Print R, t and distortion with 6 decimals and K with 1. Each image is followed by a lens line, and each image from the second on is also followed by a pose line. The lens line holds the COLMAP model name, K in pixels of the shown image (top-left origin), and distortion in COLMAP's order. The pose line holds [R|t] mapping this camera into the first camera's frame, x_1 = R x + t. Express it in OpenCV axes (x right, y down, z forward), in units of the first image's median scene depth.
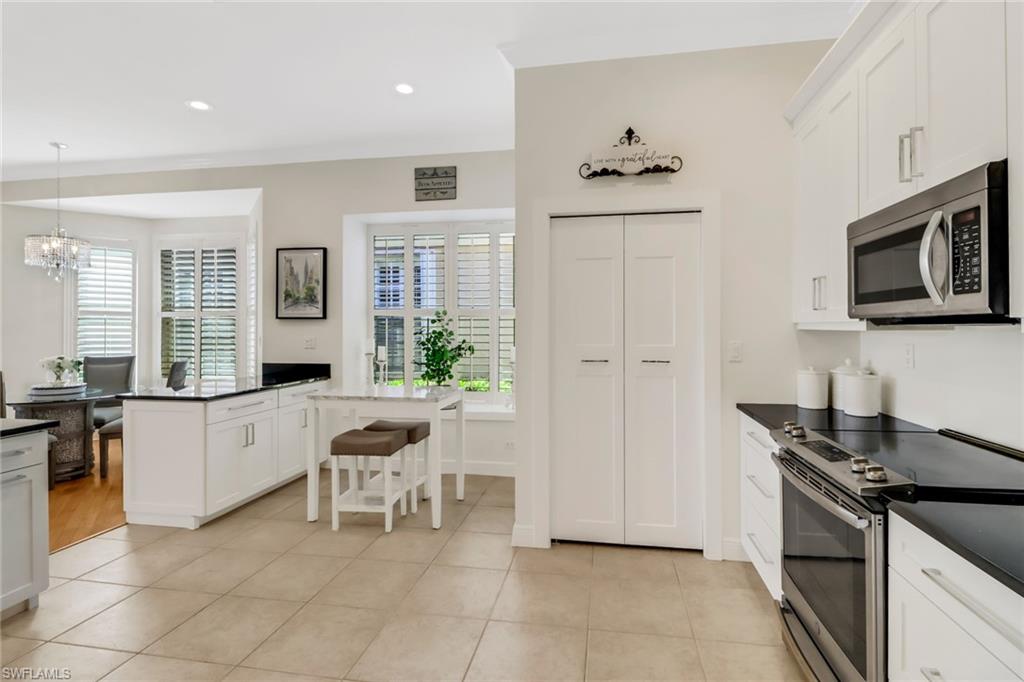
lens RADIAL K [[481.7, 0, 532.8], [0, 481.7, 325.4], [0, 0, 1]] dist [0.008701, -0.007069]
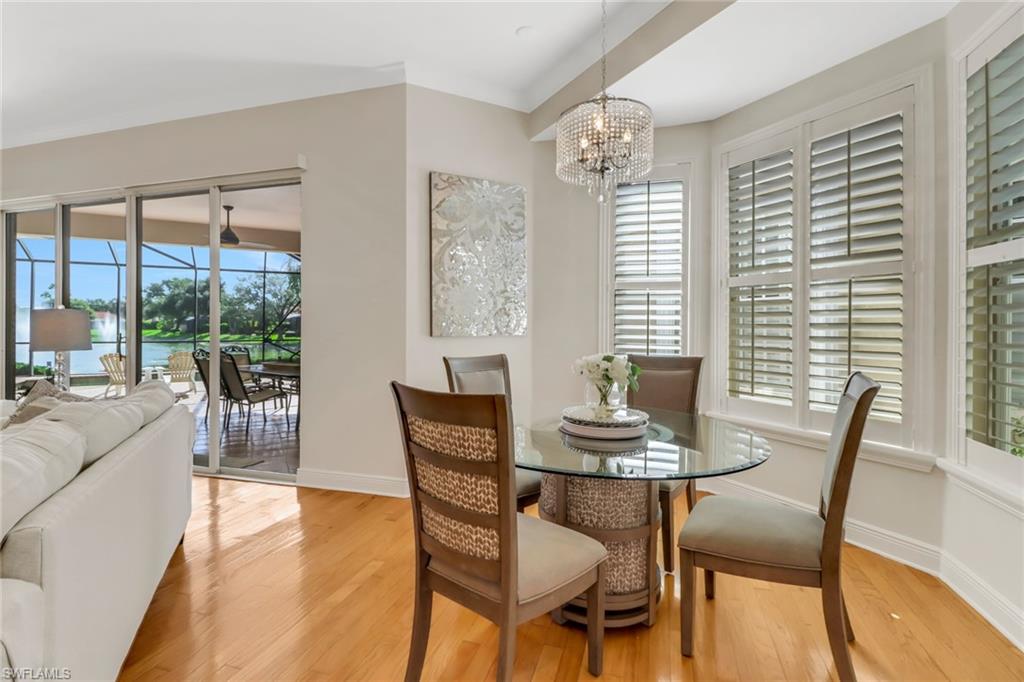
lens RADIAL K [[481.7, 0, 515.4], [0, 481.7, 331.1], [0, 0, 1]] dist [0.008701, -0.007069]
pose [[0.610808, 0.010456, -0.791709, -0.620252], [0.000849, 0.999904, 0.013860, 0.032303], [0.791778, -0.009138, 0.610741, 0.601661]]
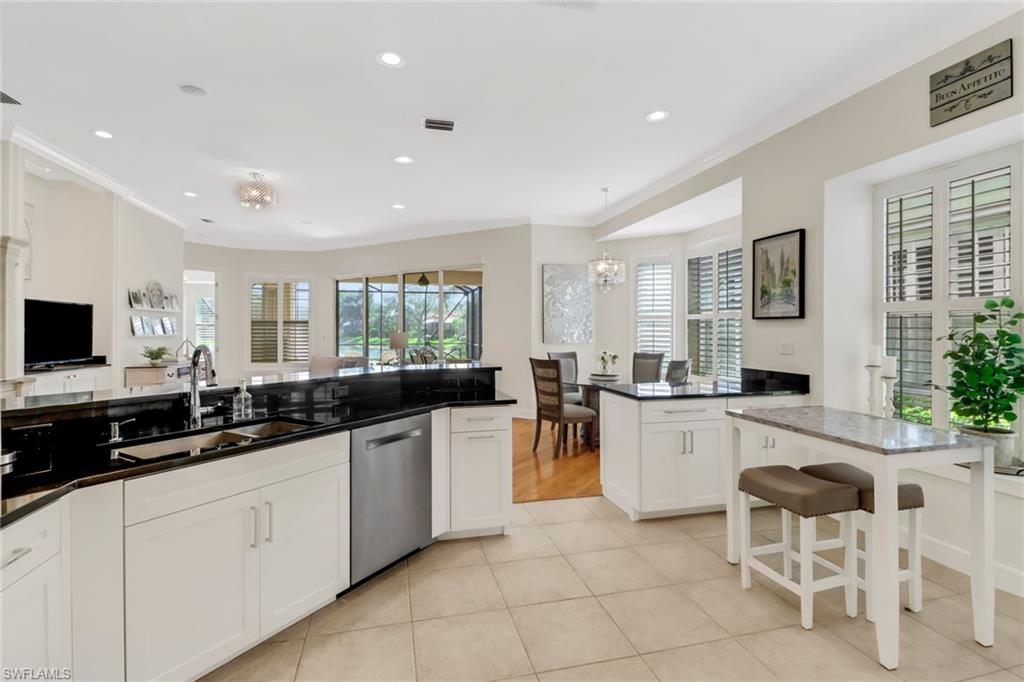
lens RADIAL K [[481.7, 0, 513.0], [0, 481.7, 328.2], [0, 0, 1]] dist [0.008701, -0.007069]
pose [[0.394200, -0.001813, -0.919023, 0.116540], [0.006604, 0.999978, 0.000860, -0.000621], [0.919001, -0.006409, 0.394203, 0.242894]]
